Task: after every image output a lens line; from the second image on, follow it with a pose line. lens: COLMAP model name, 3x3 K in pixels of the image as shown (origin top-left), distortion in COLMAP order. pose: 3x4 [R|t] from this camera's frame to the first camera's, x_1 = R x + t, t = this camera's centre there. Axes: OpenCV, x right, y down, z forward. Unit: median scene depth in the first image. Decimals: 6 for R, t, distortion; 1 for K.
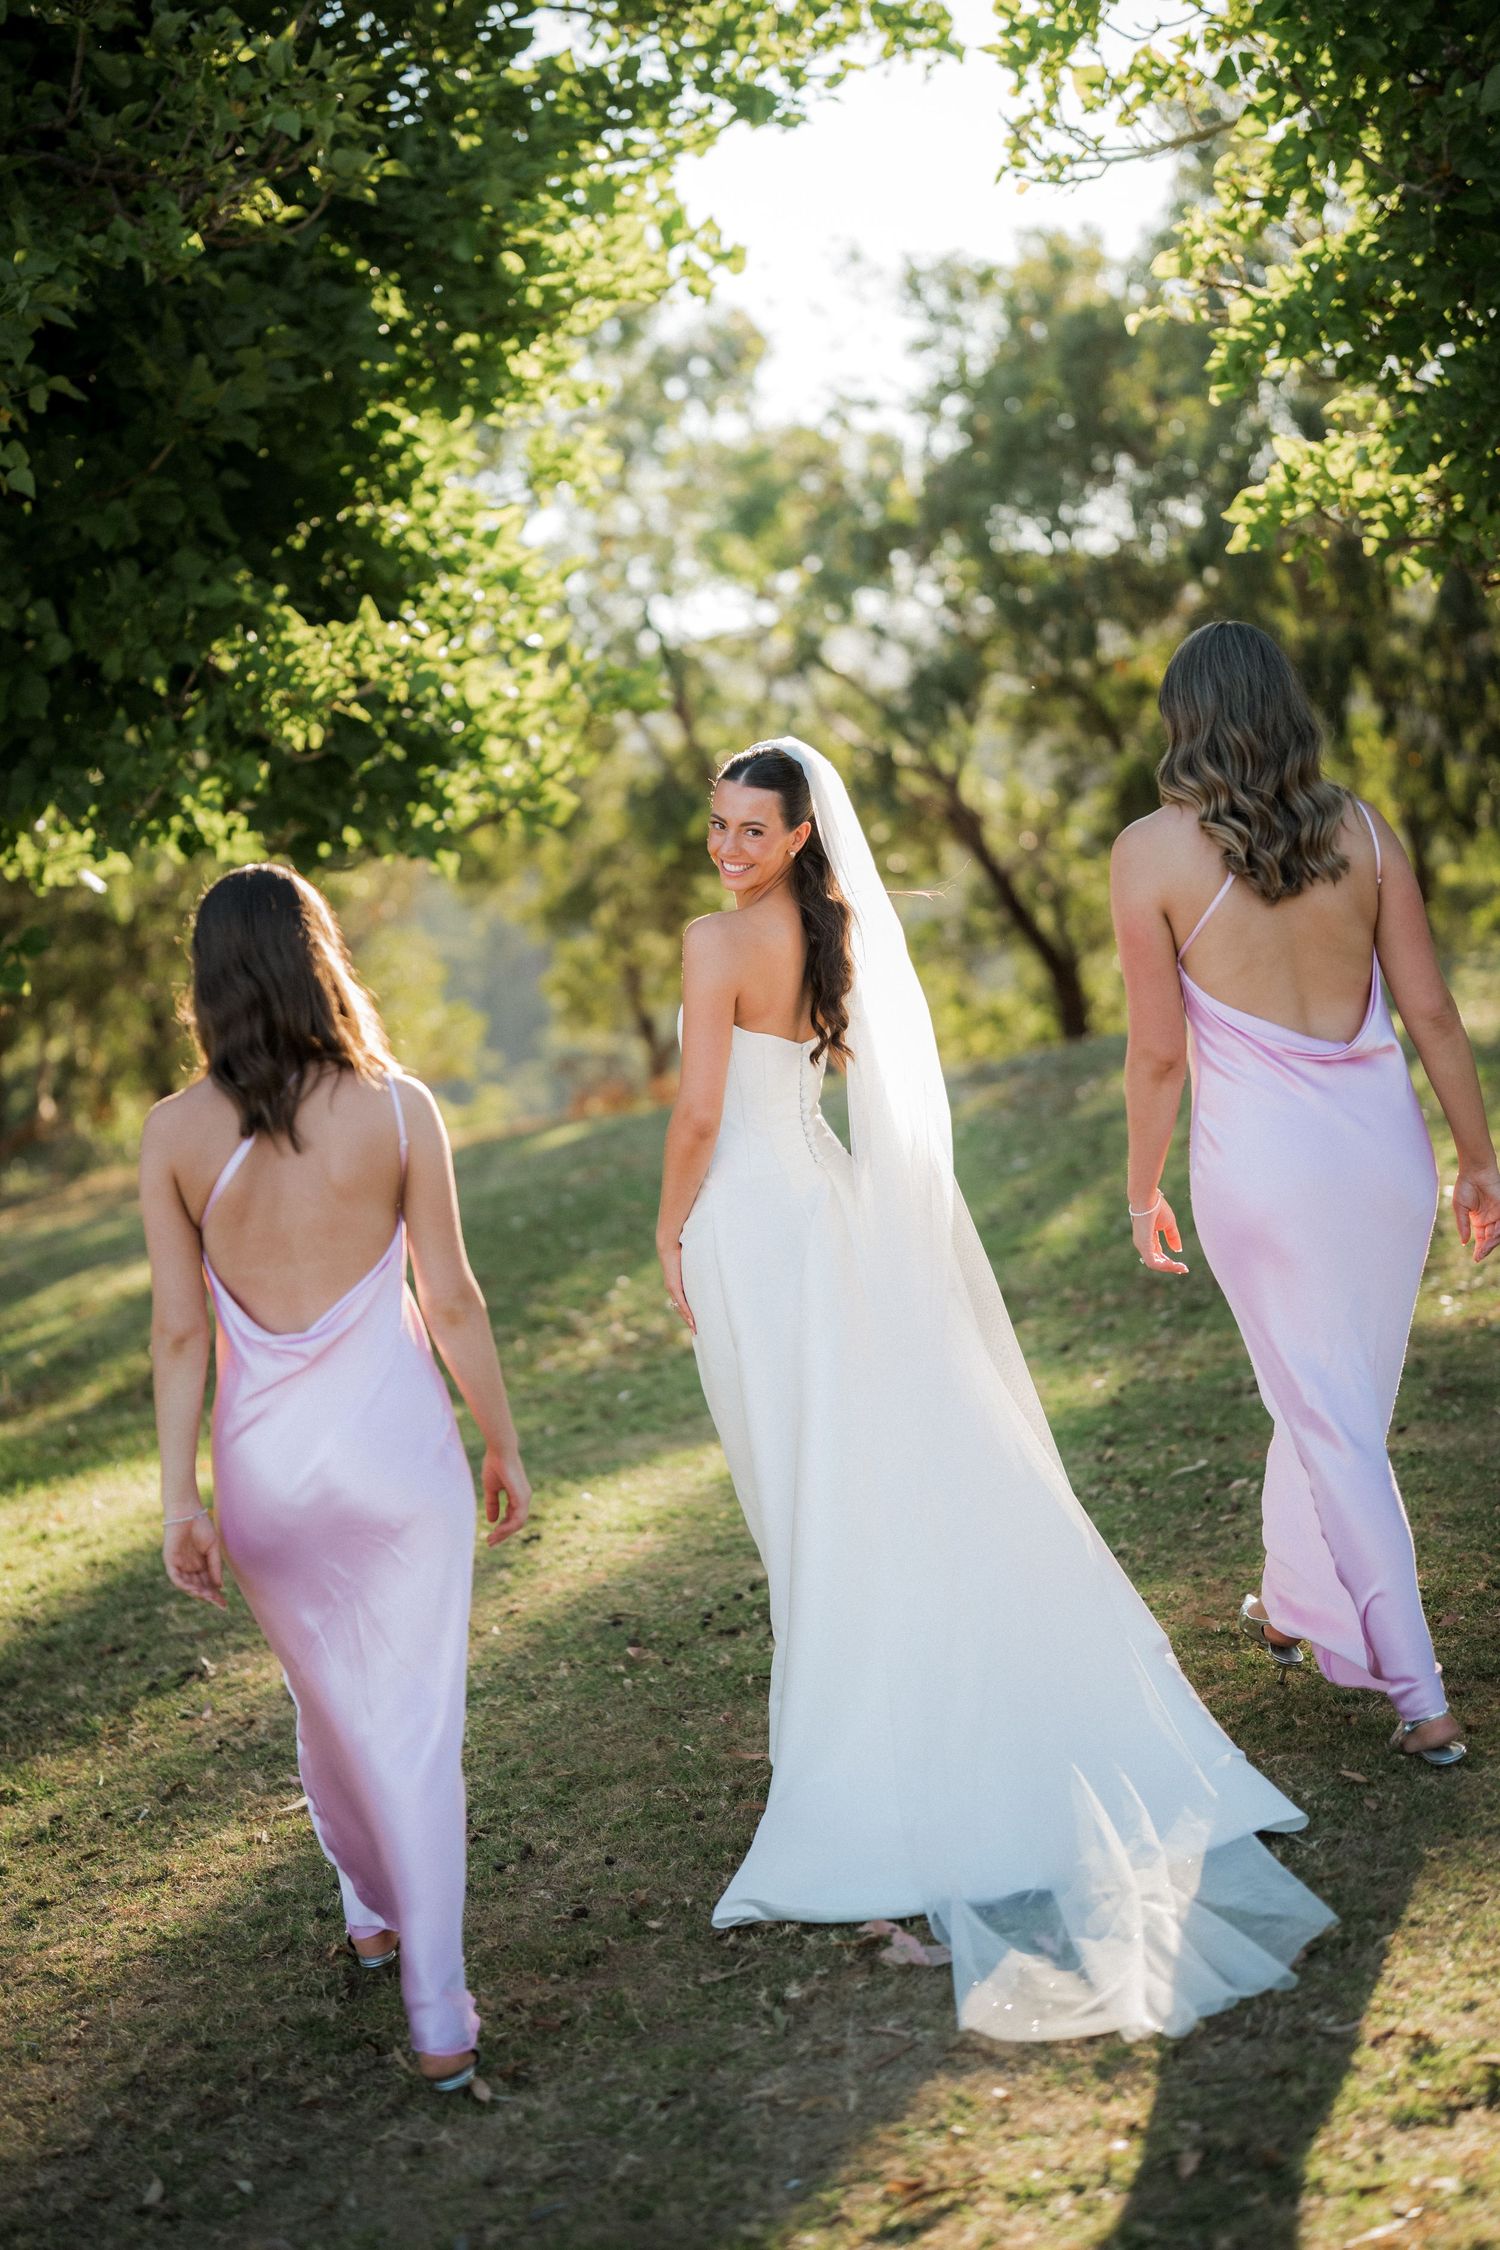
lens RADIAL K [[3221.6, 0, 762.3], [0, 3221.6, 1119.6], [0, 0, 1]] dist [-0.081123, 0.000000]
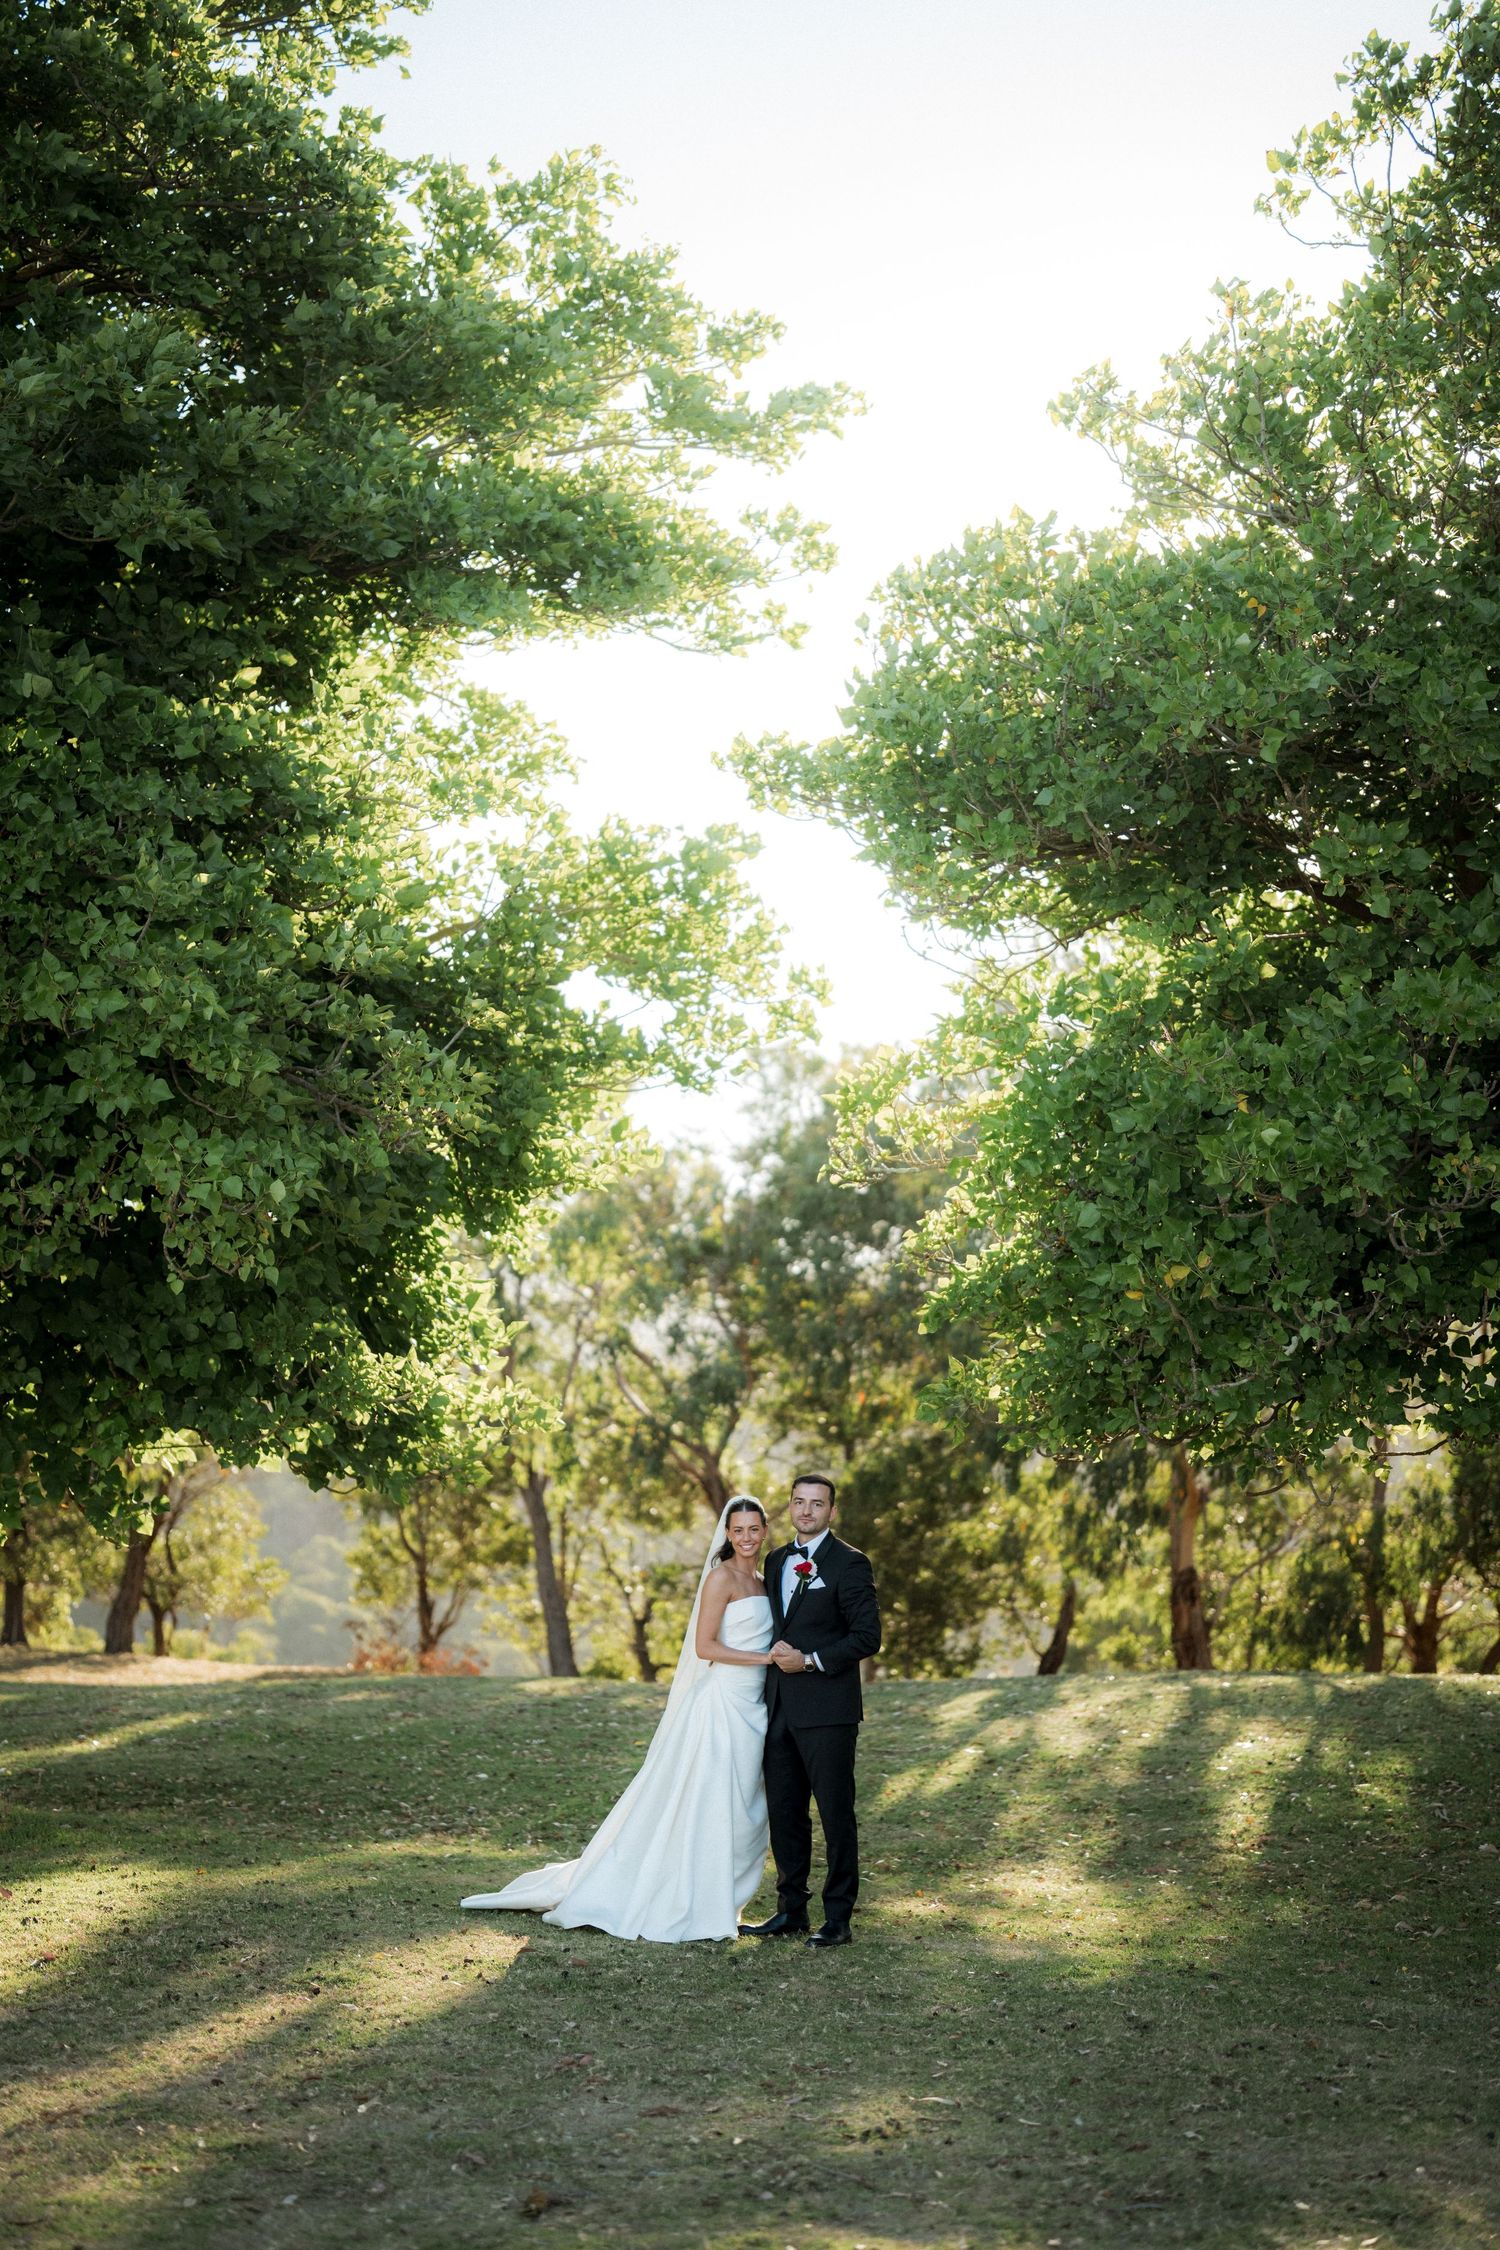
lens RADIAL K [[3221.6, 0, 748.8], [0, 3221.6, 1121.5], [0, 0, 1]] dist [-0.081123, 0.000000]
pose [[0.979081, 0.195601, 0.056044, -0.056203], [-0.181457, 0.963989, -0.194420, 0.018191], [-0.092055, 0.180184, 0.979316, -0.582404]]
